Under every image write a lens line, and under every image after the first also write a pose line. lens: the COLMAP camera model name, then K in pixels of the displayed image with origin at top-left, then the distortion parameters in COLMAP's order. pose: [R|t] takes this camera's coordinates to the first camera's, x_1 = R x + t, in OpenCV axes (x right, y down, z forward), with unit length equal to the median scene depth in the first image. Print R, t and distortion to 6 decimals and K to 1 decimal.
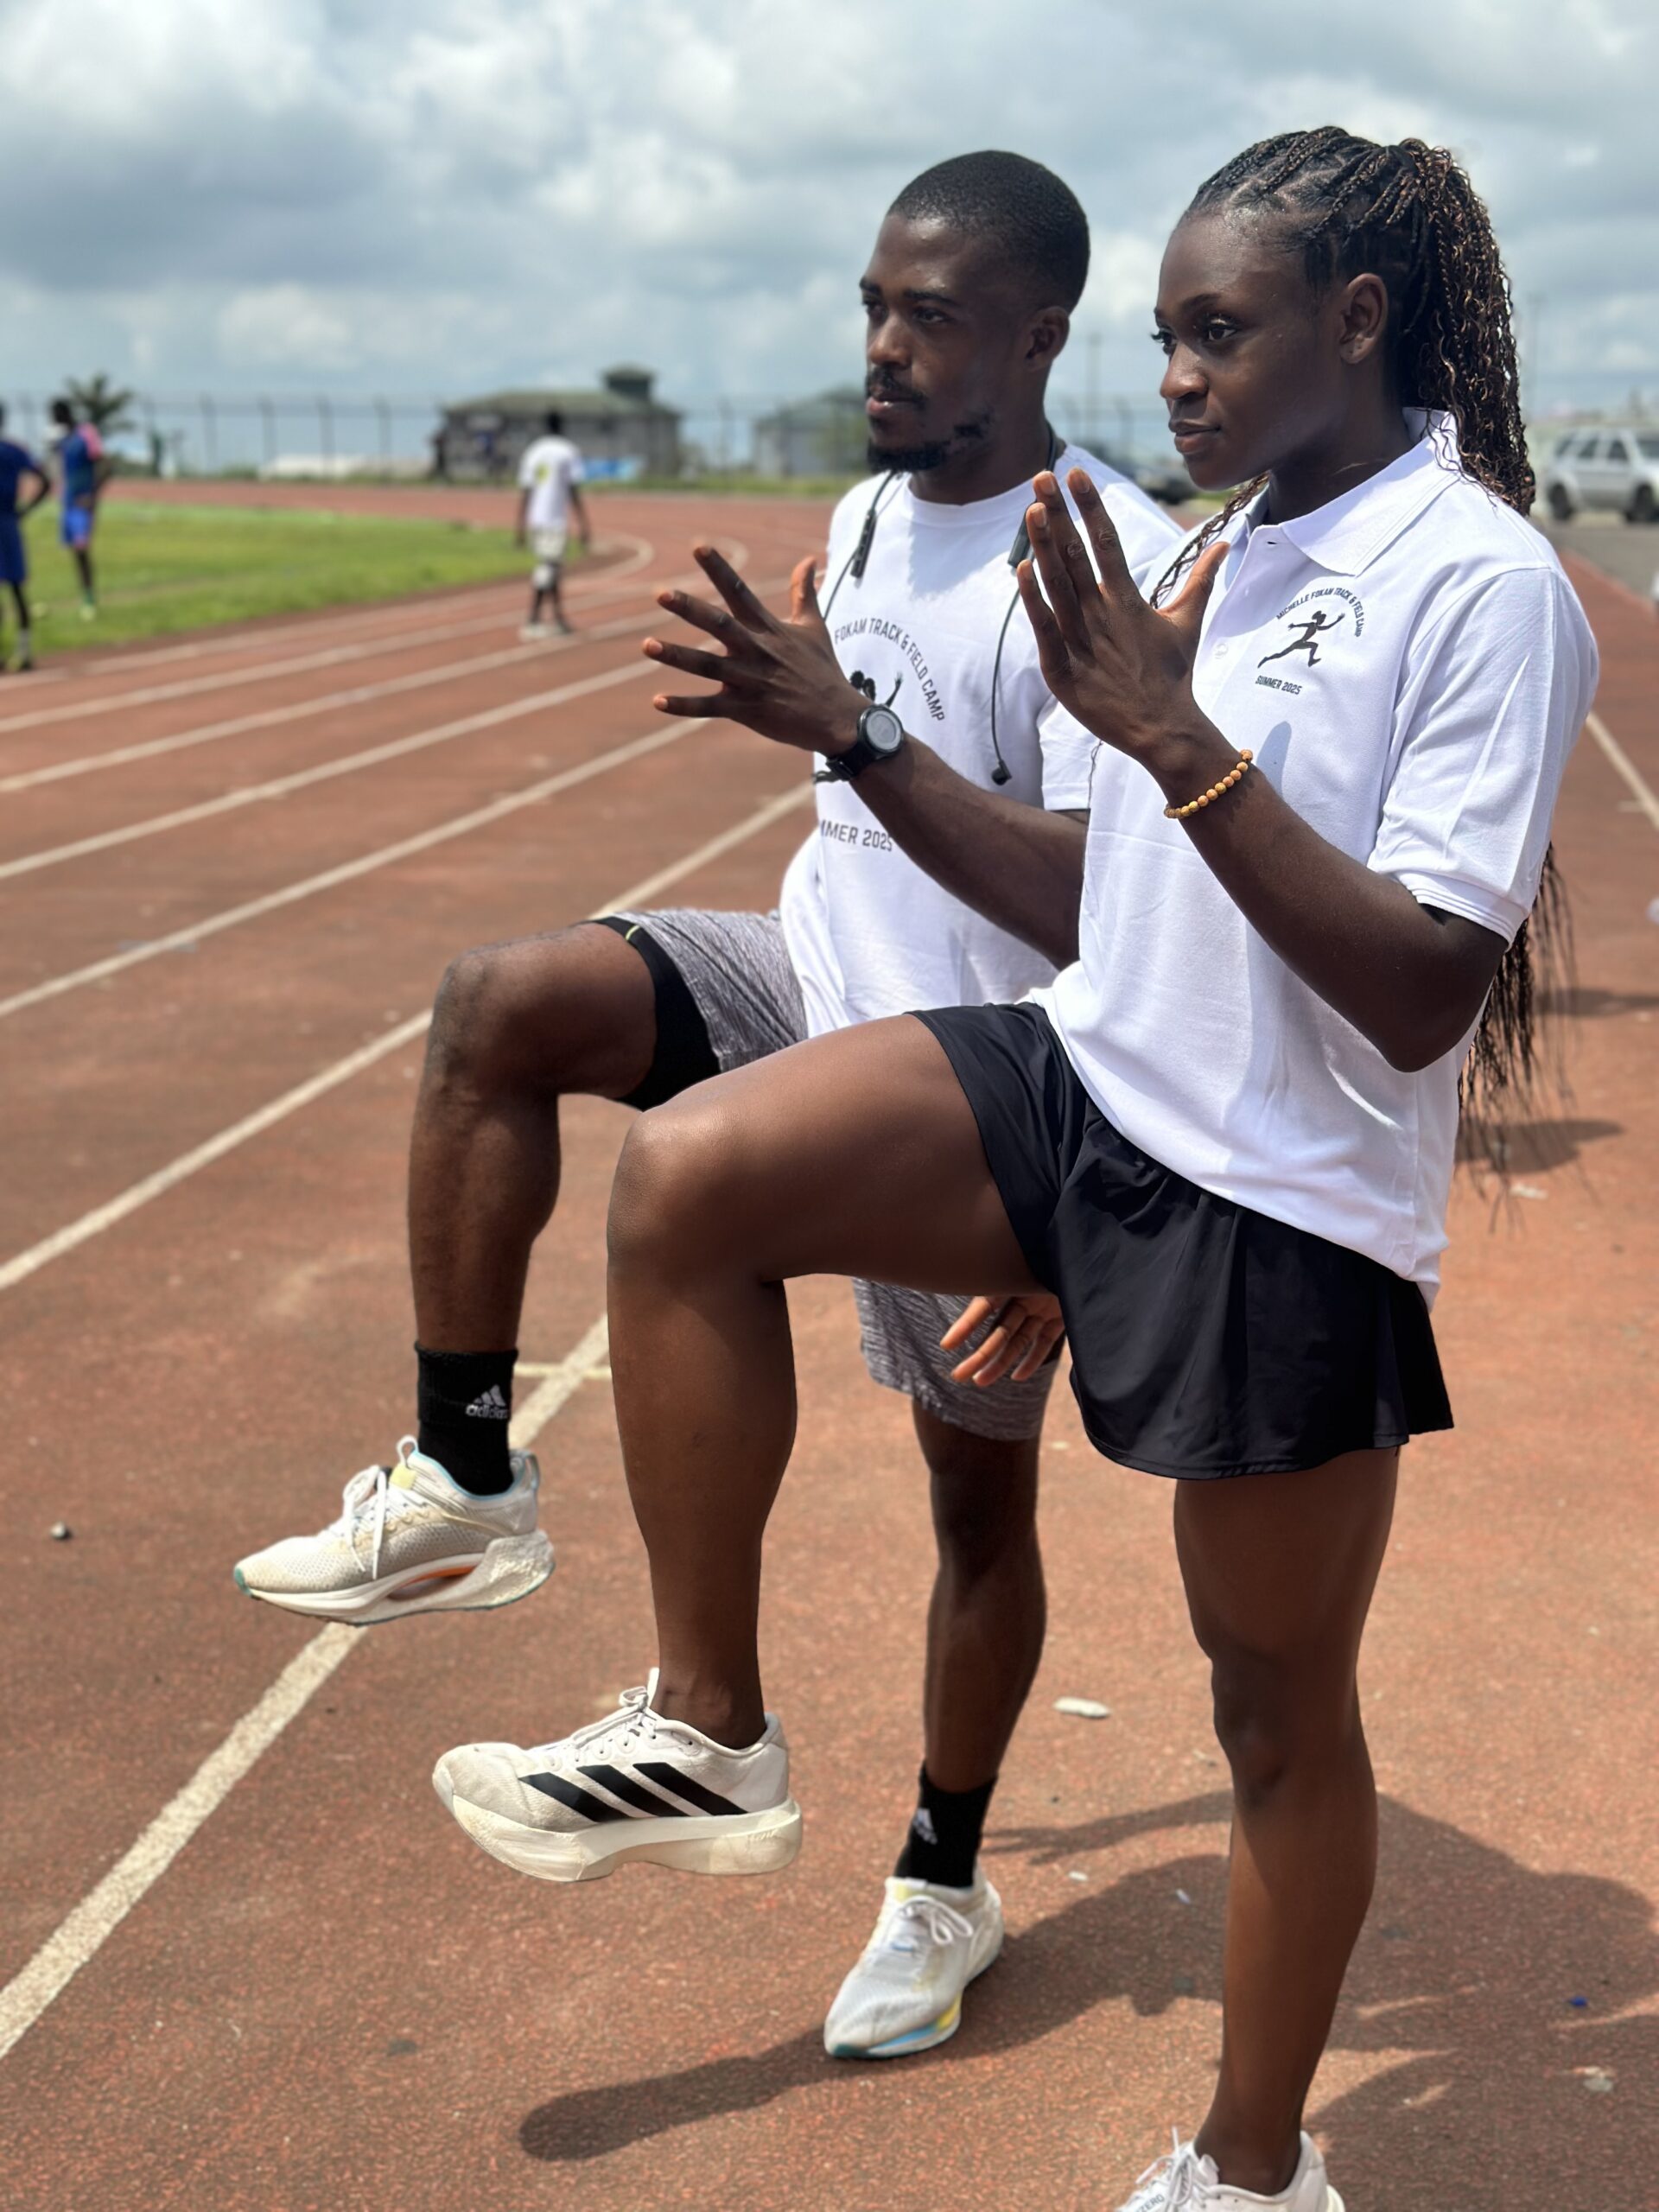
lens RADIAL K [[3091.8, 0, 841.8], [0, 3091.8, 1112.8], [0, 0, 1]] dist [0.036538, 0.000000]
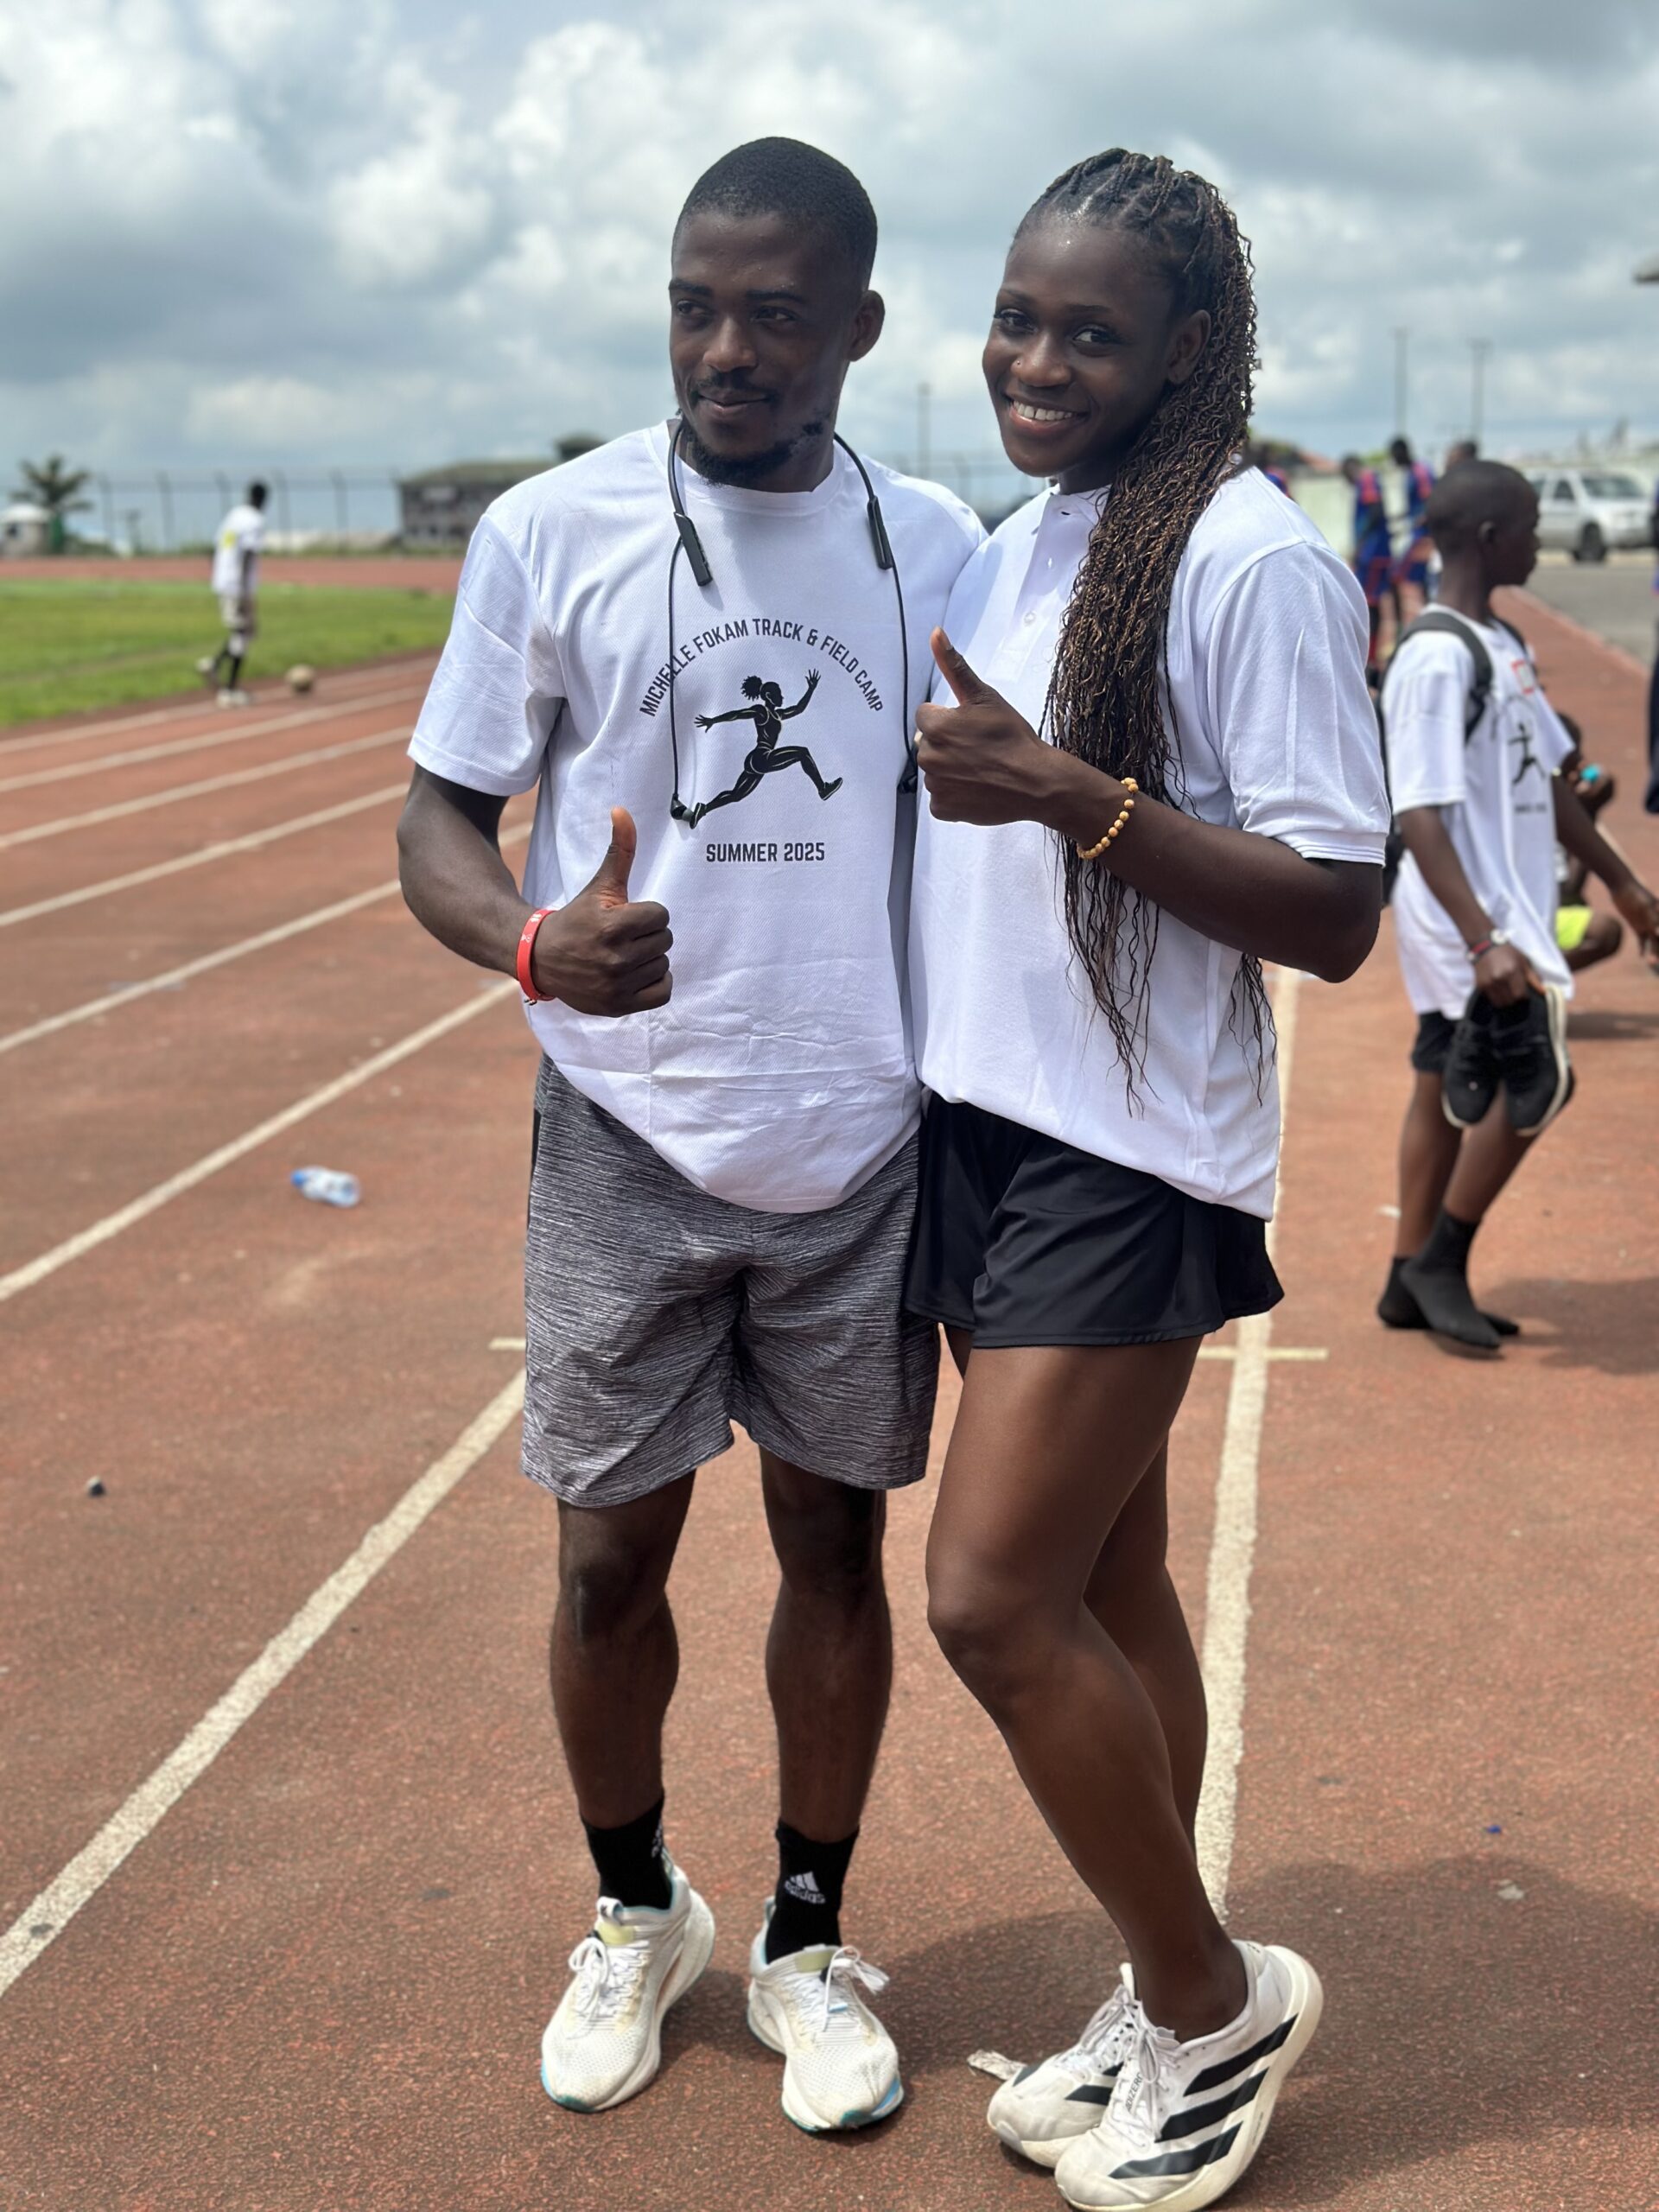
lens RADIAL K [[3091.8, 0, 818.7], [0, 3091.8, 1099.0], [0, 0, 1]] dist [0.036538, 0.000000]
pose [[0.999693, -0.024620, 0.002603, -0.000508], [0.024674, 0.999428, -0.023141, 0.037691], [-0.002031, 0.023198, 0.999729, -0.094955]]
